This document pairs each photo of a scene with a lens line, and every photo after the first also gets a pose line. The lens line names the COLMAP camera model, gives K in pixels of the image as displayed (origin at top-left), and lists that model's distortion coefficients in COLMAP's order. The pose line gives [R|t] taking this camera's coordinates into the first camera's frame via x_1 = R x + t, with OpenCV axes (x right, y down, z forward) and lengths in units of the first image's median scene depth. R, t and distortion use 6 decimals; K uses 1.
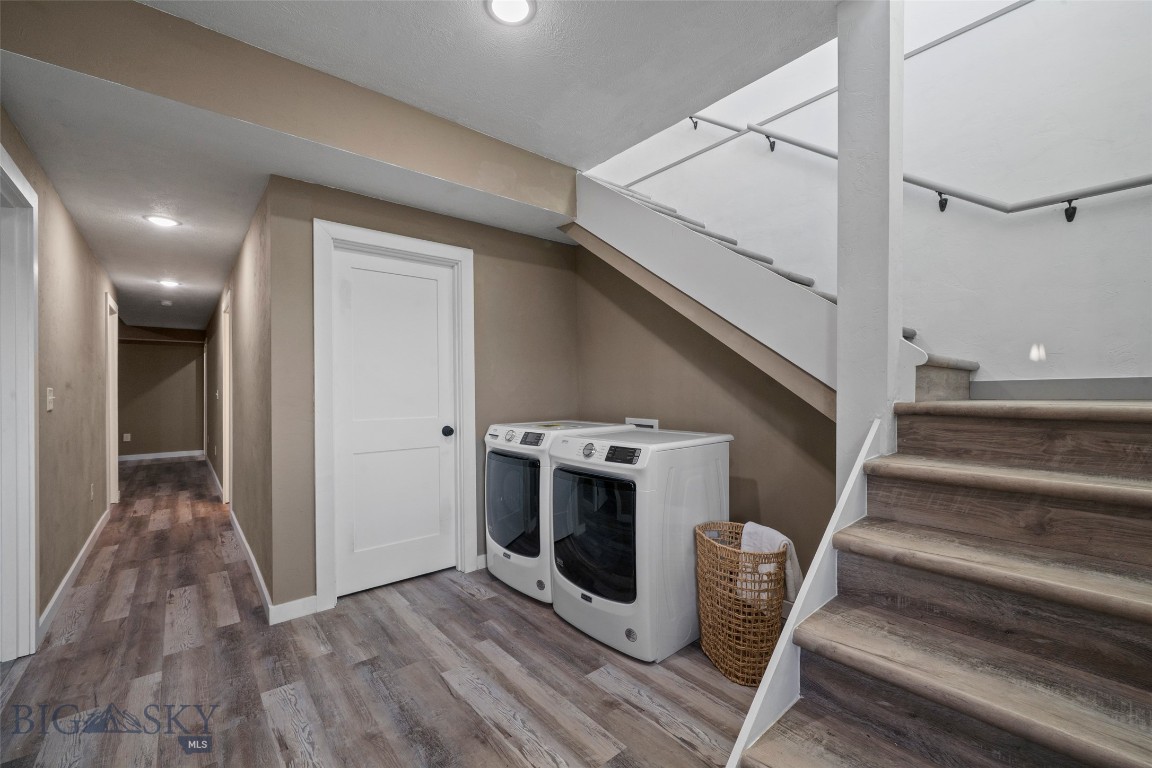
lens RADIAL K [[460.3, 0, 564.8], [0, 460.3, 386.2], [0, 0, 1]] dist [-0.001989, 0.000647]
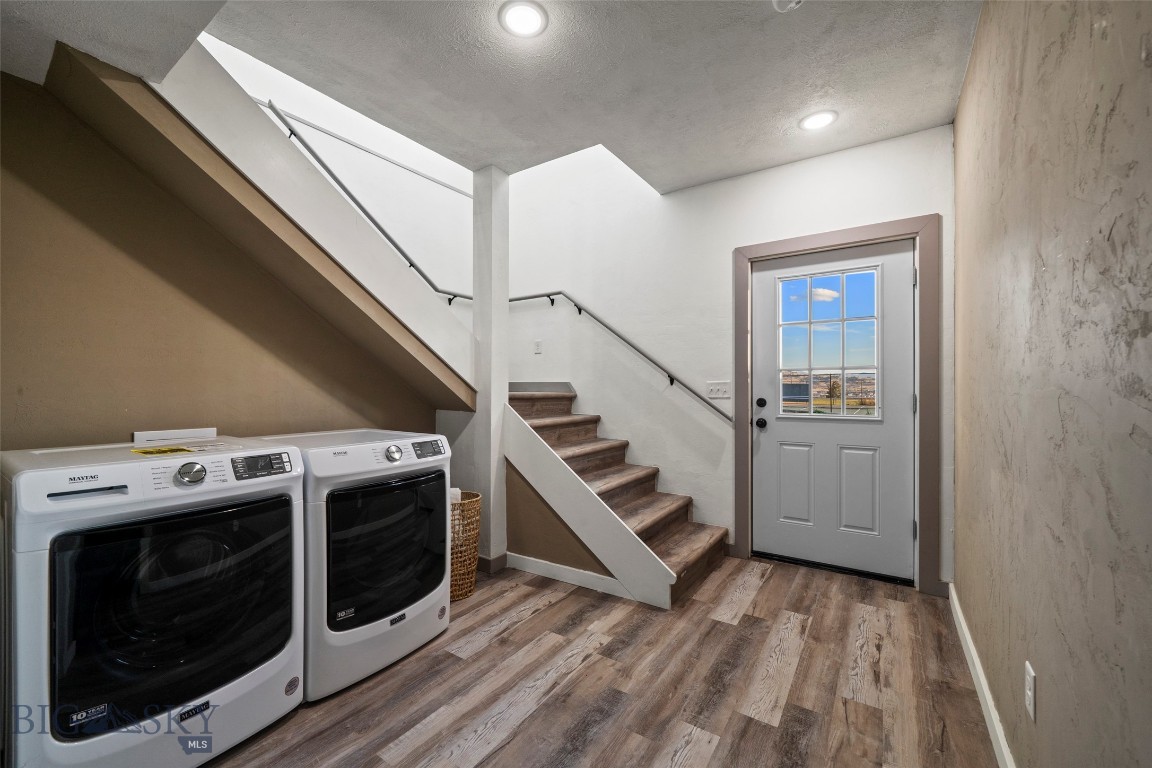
lens RADIAL K [[460.3, 0, 568.6], [0, 460.3, 387.2], [0, 0, 1]] dist [-0.001989, 0.000647]
pose [[-0.261588, 0.008939, 0.965138, -1.000217], [-0.002704, 0.999946, -0.009994, 0.022809], [-0.965176, -0.005225, -0.261549, 1.019682]]
